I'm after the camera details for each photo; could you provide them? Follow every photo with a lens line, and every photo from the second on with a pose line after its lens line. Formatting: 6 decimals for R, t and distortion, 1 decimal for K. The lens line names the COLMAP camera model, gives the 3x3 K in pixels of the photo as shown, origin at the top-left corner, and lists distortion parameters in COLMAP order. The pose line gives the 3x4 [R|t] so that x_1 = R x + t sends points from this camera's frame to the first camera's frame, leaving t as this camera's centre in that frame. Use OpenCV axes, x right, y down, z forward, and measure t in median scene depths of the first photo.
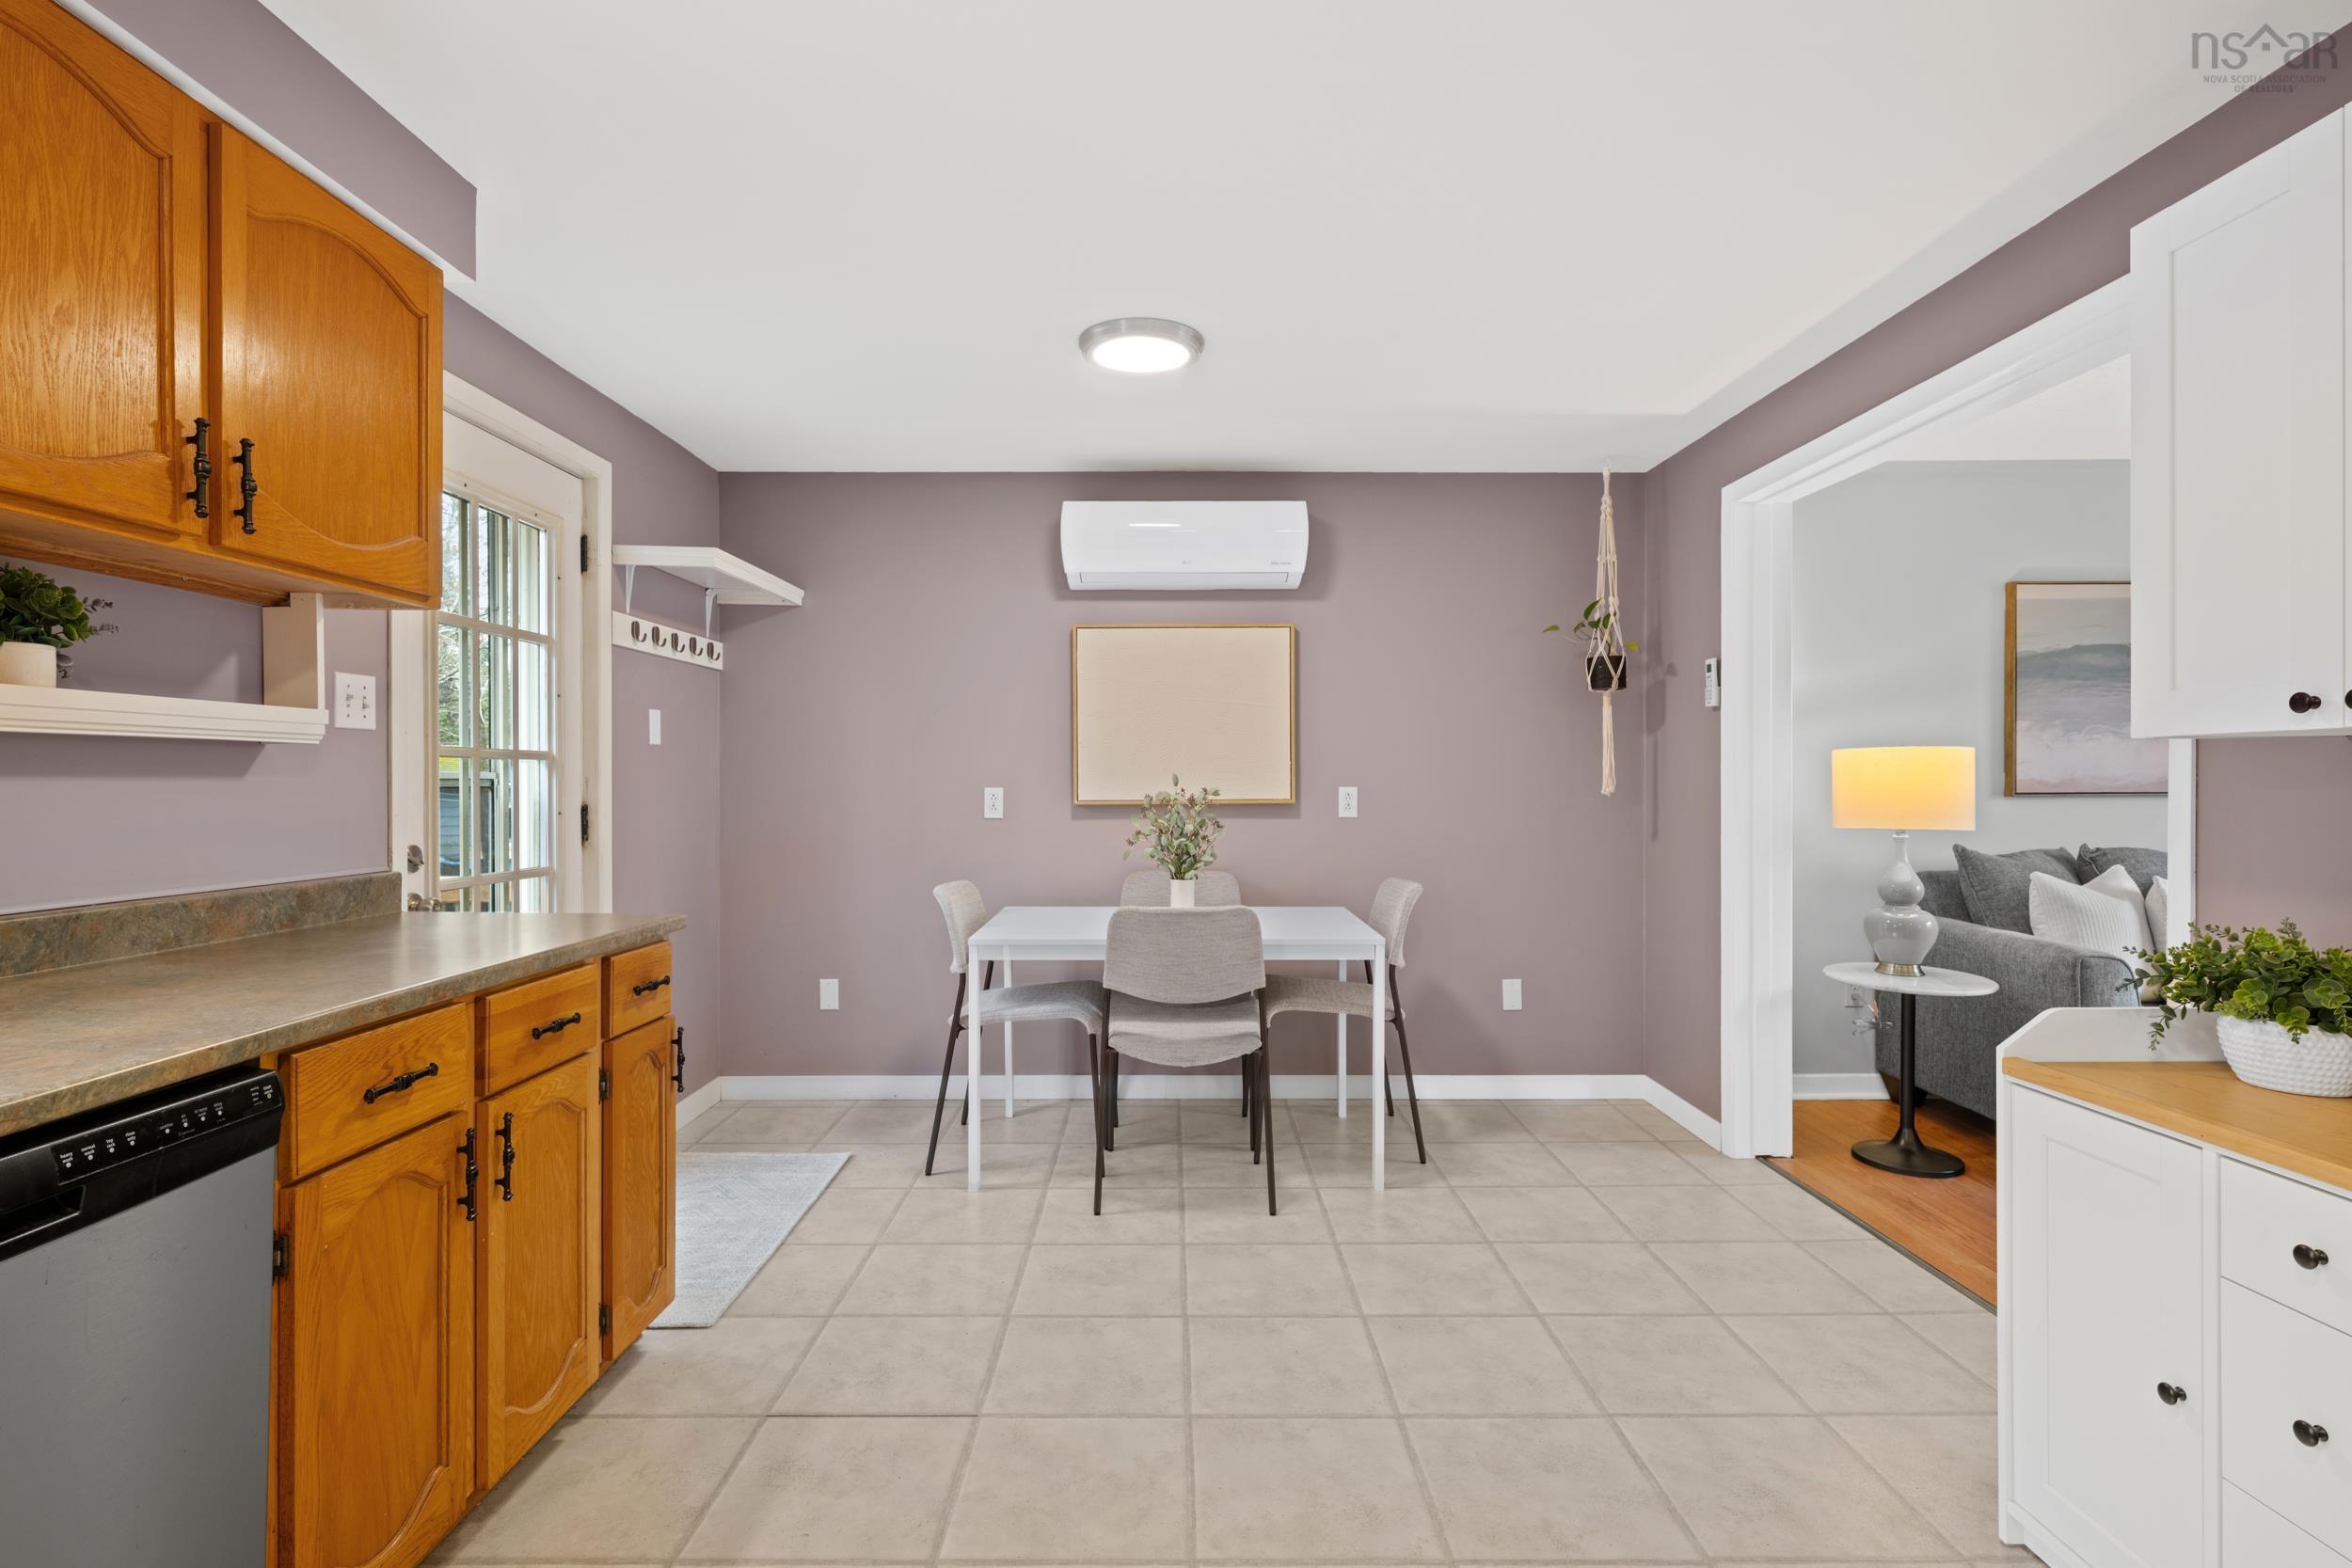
lens RADIAL K [[1121.4, 0, 1188.5], [0, 1121.4, 788.4], [0, 0, 1]] dist [-0.000230, 0.000621]
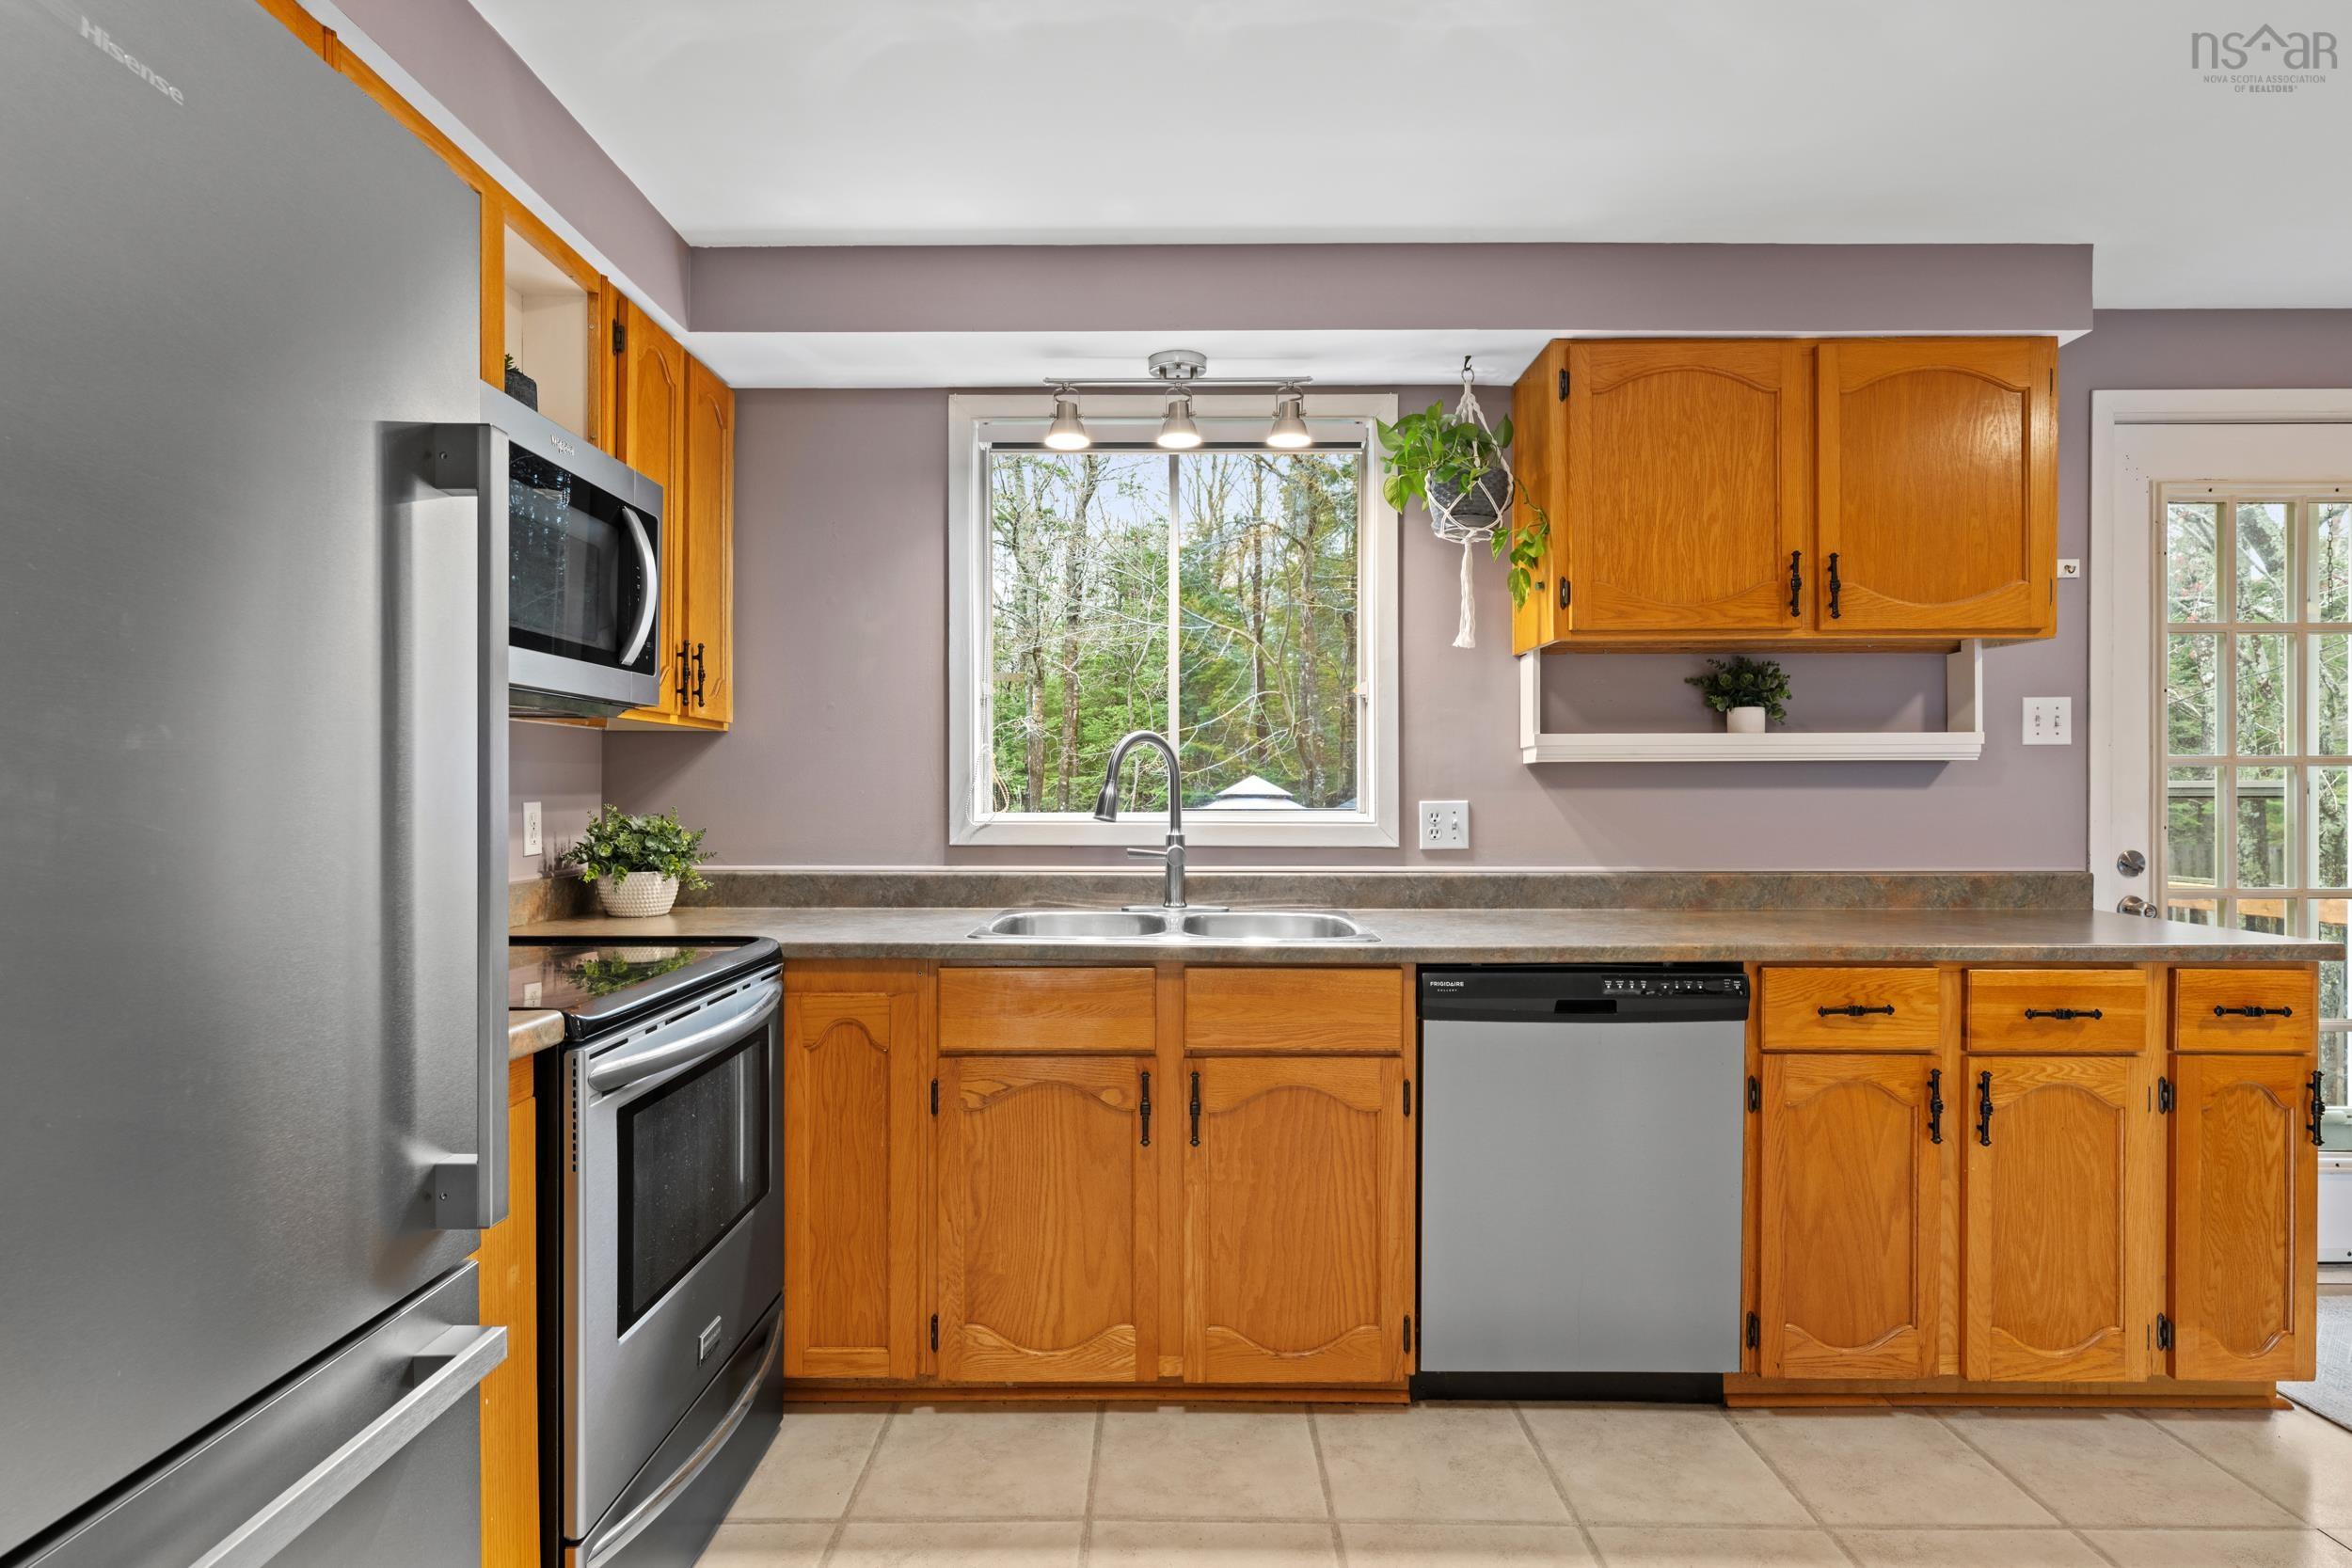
lens RADIAL K [[1197.3, 0, 1174.9], [0, 1197.3, 789.5], [0, 0, 1]] dist [-0.000331, 0.000292]
pose [[-0.015503, -0.003669, -0.999873, 0.580026], [-0.005319, 0.999979, -0.003587, 0.001822], [0.999866, 0.005263, -0.015522, 0.145539]]
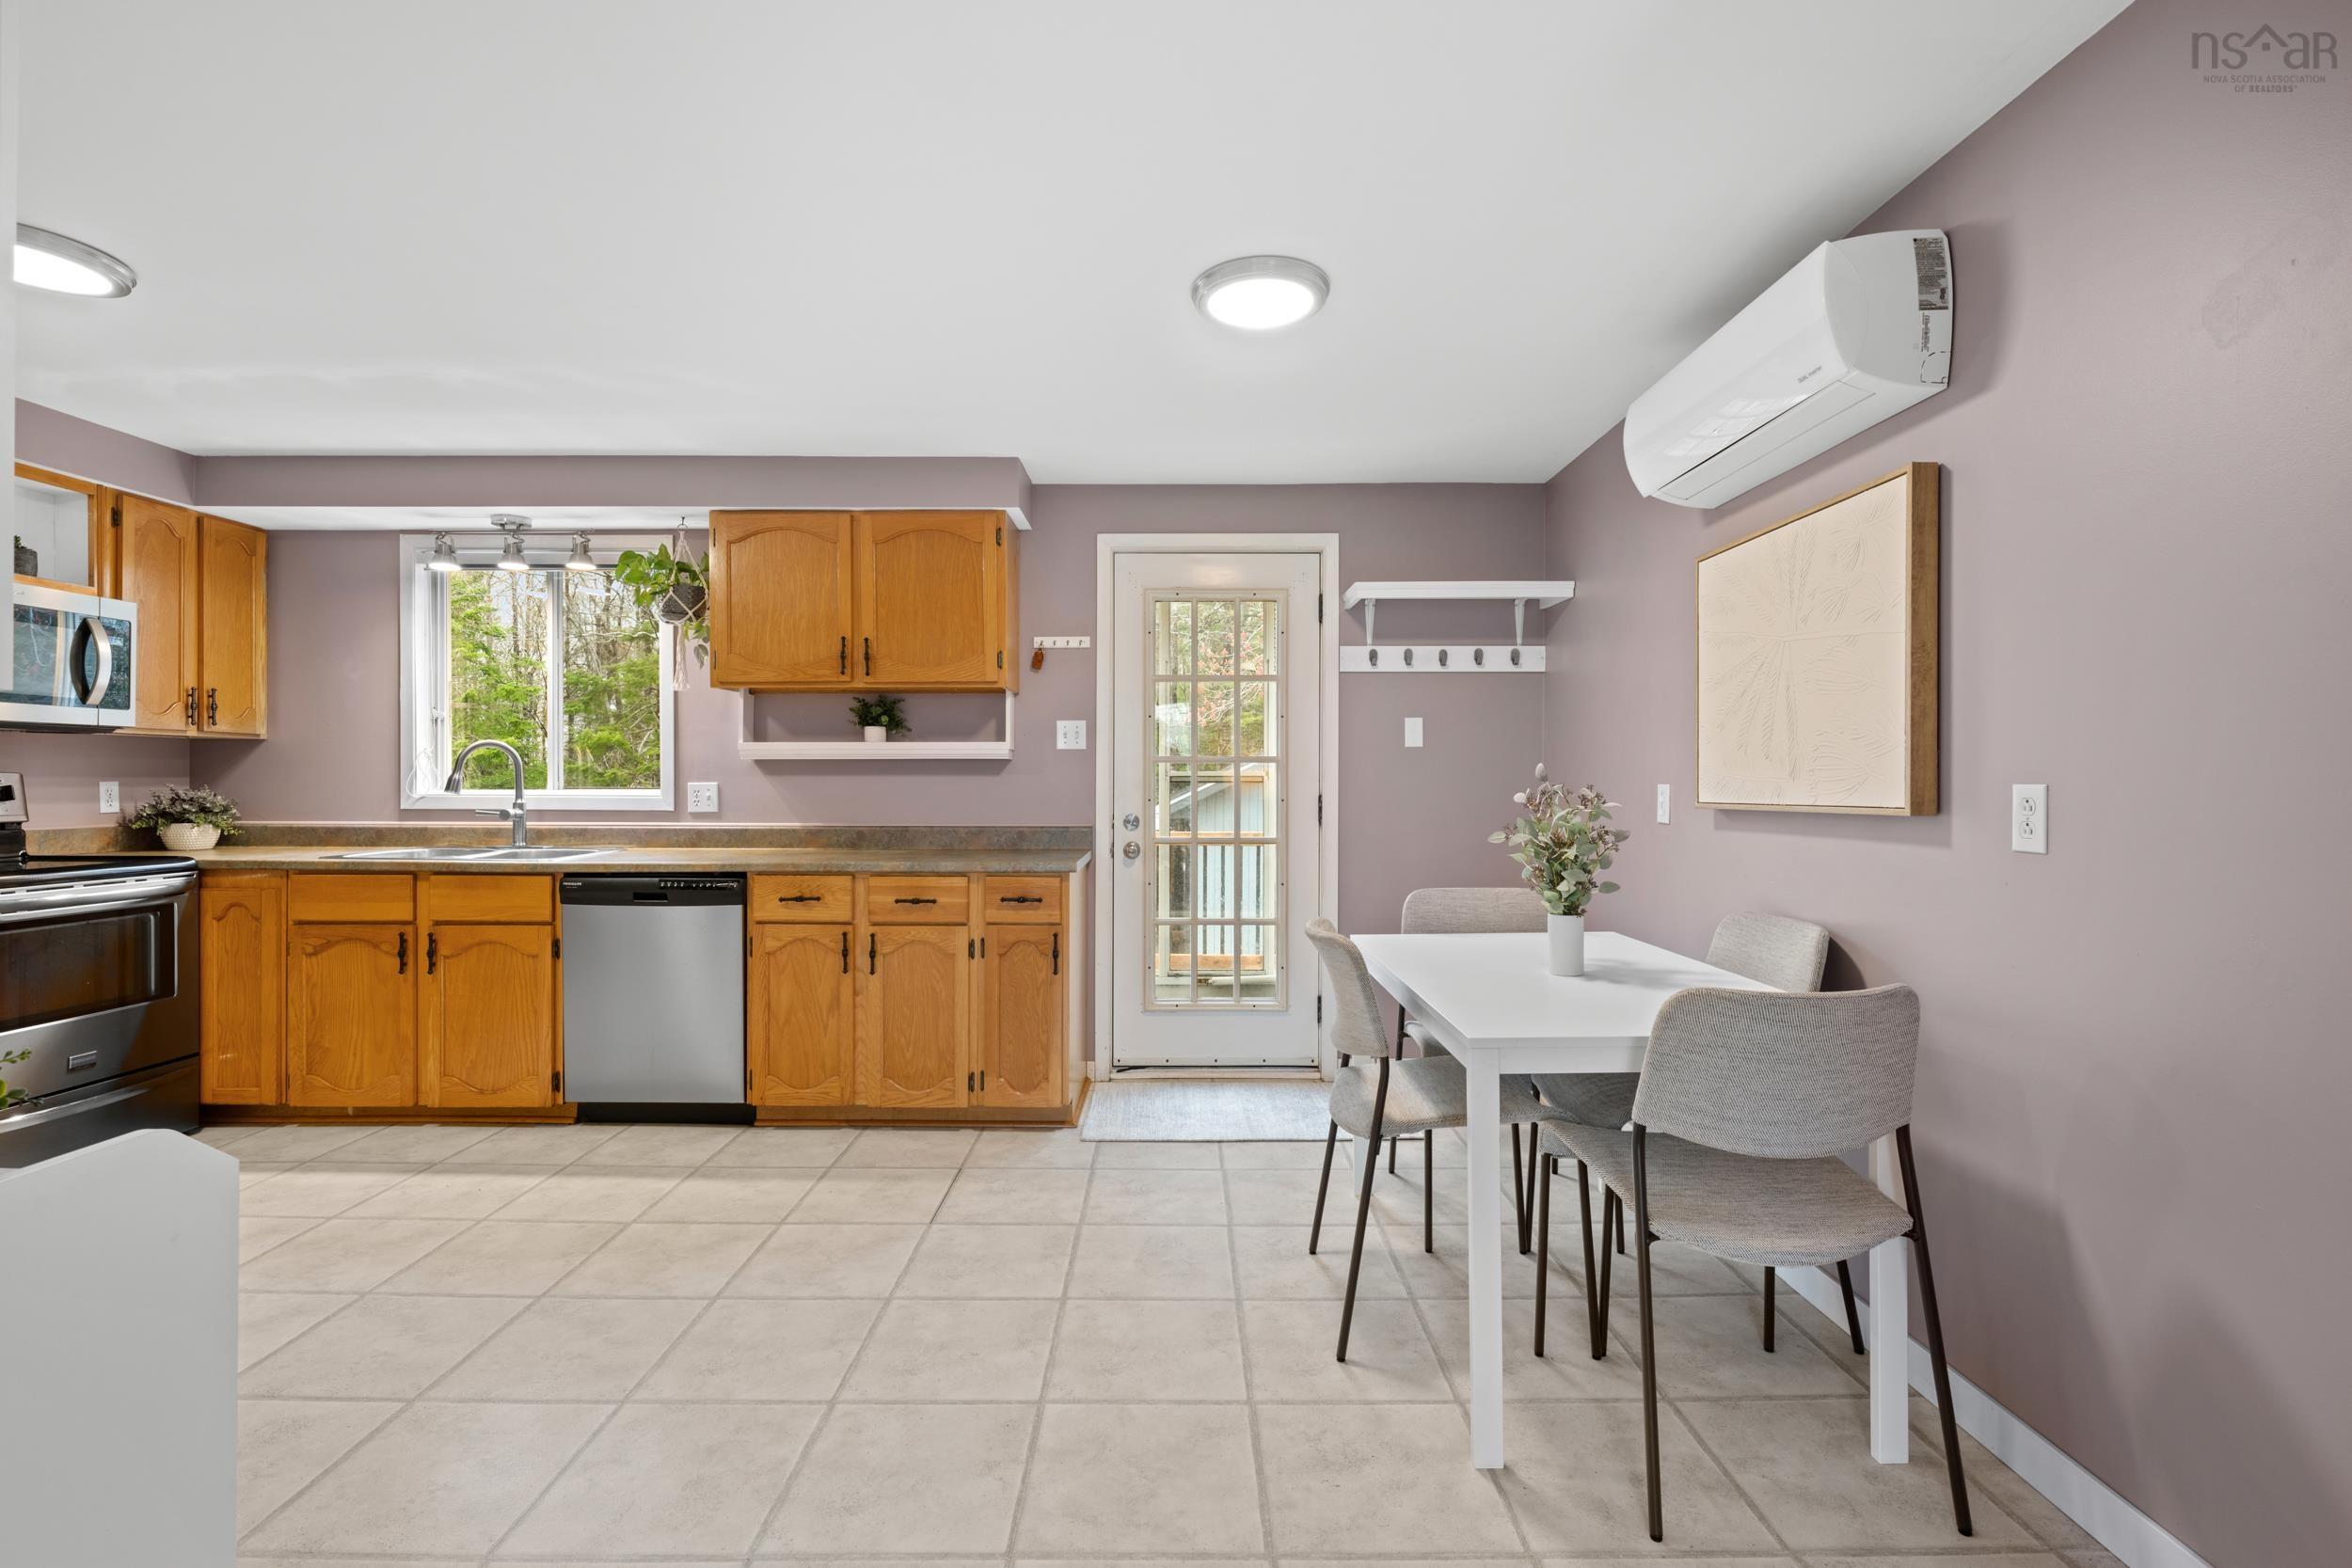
lens RADIAL K [[1044.5, 0, 1165.3], [0, 1044.5, 784.3], [0, 0, 1]] dist [-0.001757, -0.000248]
pose [[-0.012116, 0.000929, -0.999926, 1.176011], [-0.007588, 0.999971, 0.001021, 0.002774], [0.999898, 0.007600, -0.012108, 1.371698]]
